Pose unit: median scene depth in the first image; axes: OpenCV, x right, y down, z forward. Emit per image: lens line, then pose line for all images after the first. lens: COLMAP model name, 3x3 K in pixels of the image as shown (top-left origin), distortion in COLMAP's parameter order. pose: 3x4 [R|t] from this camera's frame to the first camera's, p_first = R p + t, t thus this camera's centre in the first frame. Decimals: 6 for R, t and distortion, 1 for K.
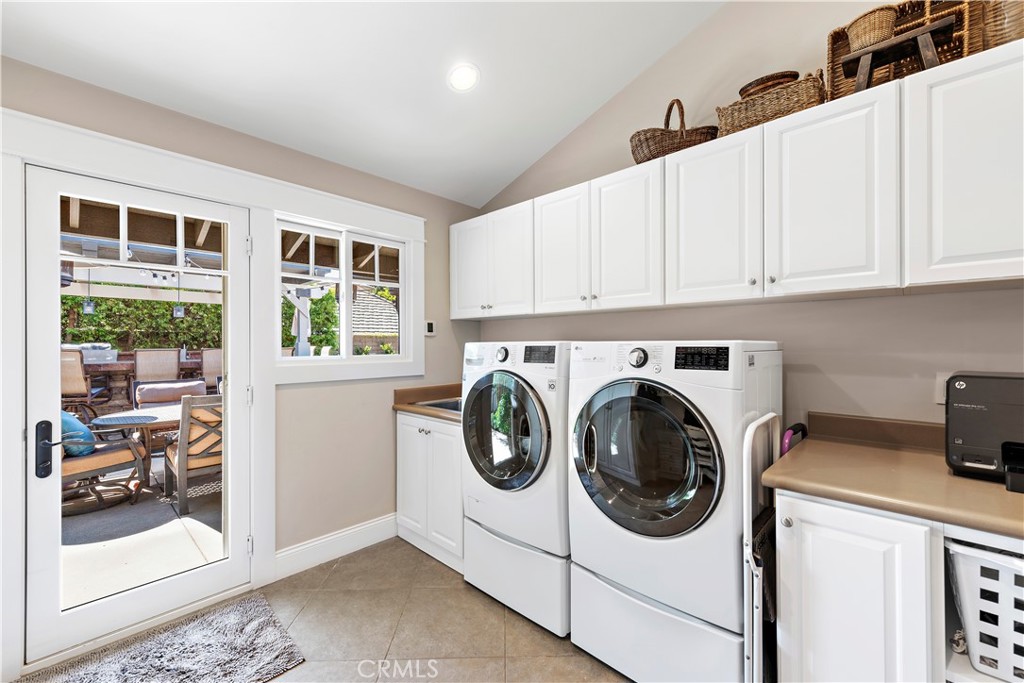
lens RADIAL K [[423.6, 0, 511.3], [0, 423.6, 342.1], [0, 0, 1]] dist [0.003226, -0.000074]
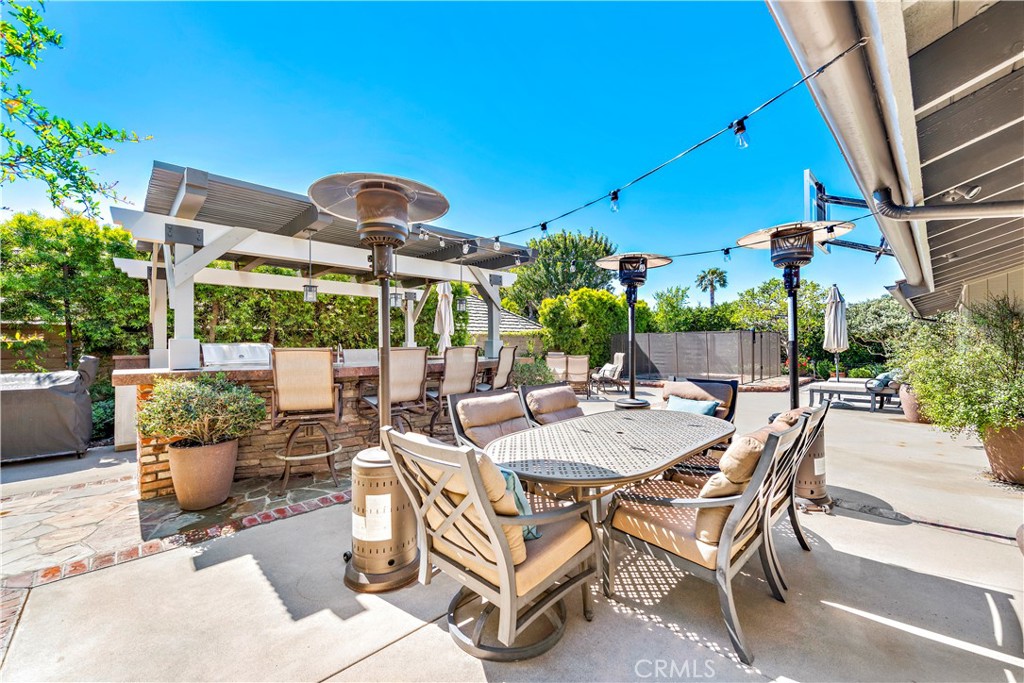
lens RADIAL K [[407.7, 0, 512.4], [0, 407.7, 344.9], [0, 0, 1]] dist [0.000118, -0.000037]
pose [[0.999544, -0.003804, -0.029954, -0.381474], [0.003906, 0.999987, 0.003348, 0.006313], [0.029941, -0.003464, 0.999546, 0.182161]]
